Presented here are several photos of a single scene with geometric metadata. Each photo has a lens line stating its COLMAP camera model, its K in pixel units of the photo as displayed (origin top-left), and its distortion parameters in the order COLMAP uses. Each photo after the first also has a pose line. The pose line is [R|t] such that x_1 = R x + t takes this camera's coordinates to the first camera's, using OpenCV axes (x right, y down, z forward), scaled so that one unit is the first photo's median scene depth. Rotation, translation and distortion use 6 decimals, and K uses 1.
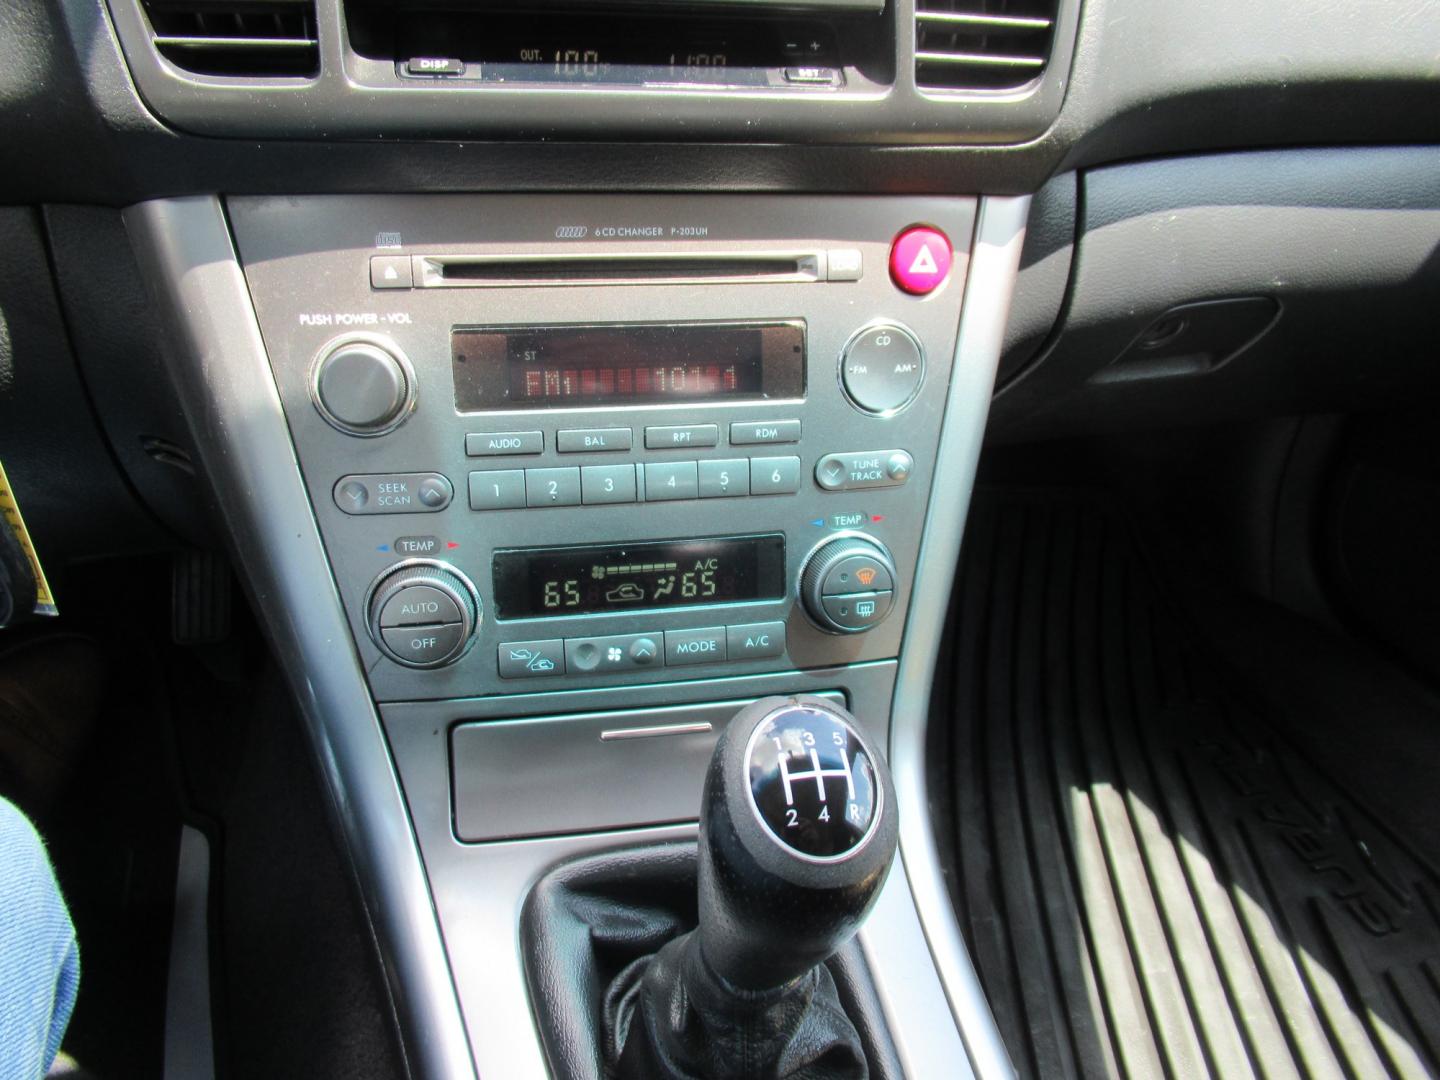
lens RADIAL K [[1053.6, 0, 720.0], [0, 1053.6, 540.0], [0, 0, 1]] dist [-0.003268, -0.006773]
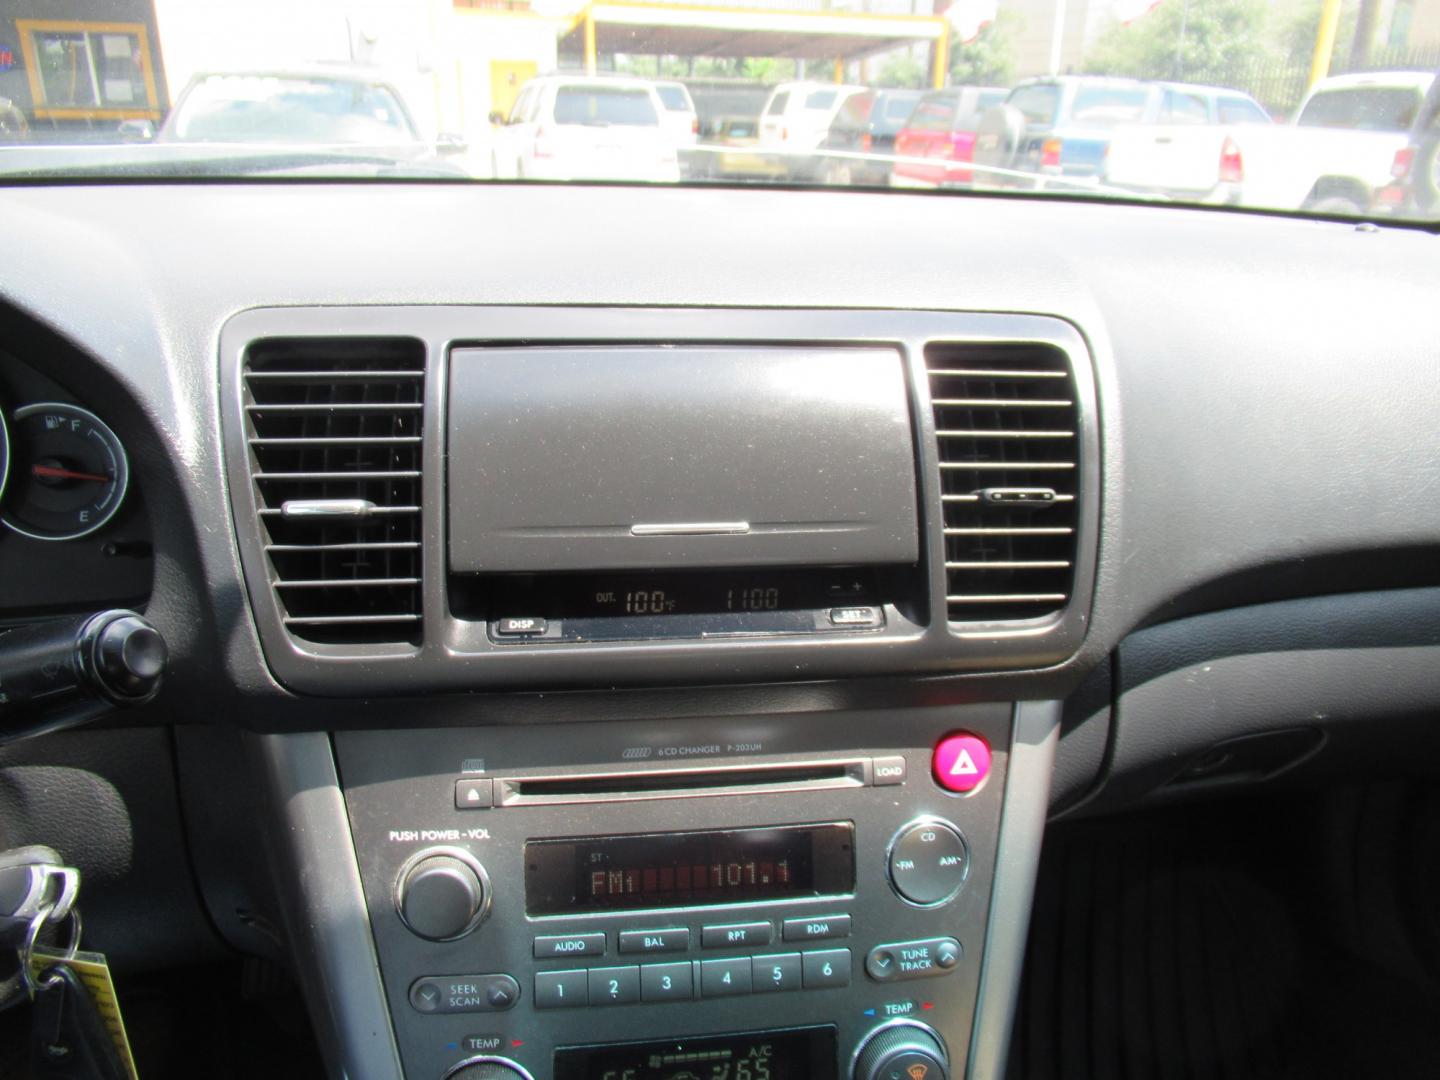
lens RADIAL K [[1053.6, 0, 720.0], [0, 1053.6, 540.0], [0, 0, 1]] dist [-0.003268, -0.006773]
pose [[0.997945, -0.002954, -0.064014, 0.015826], [-0.010120, 0.979136, -0.202955, -0.275024], [0.063278, 0.203186, 0.977093, -0.109870]]
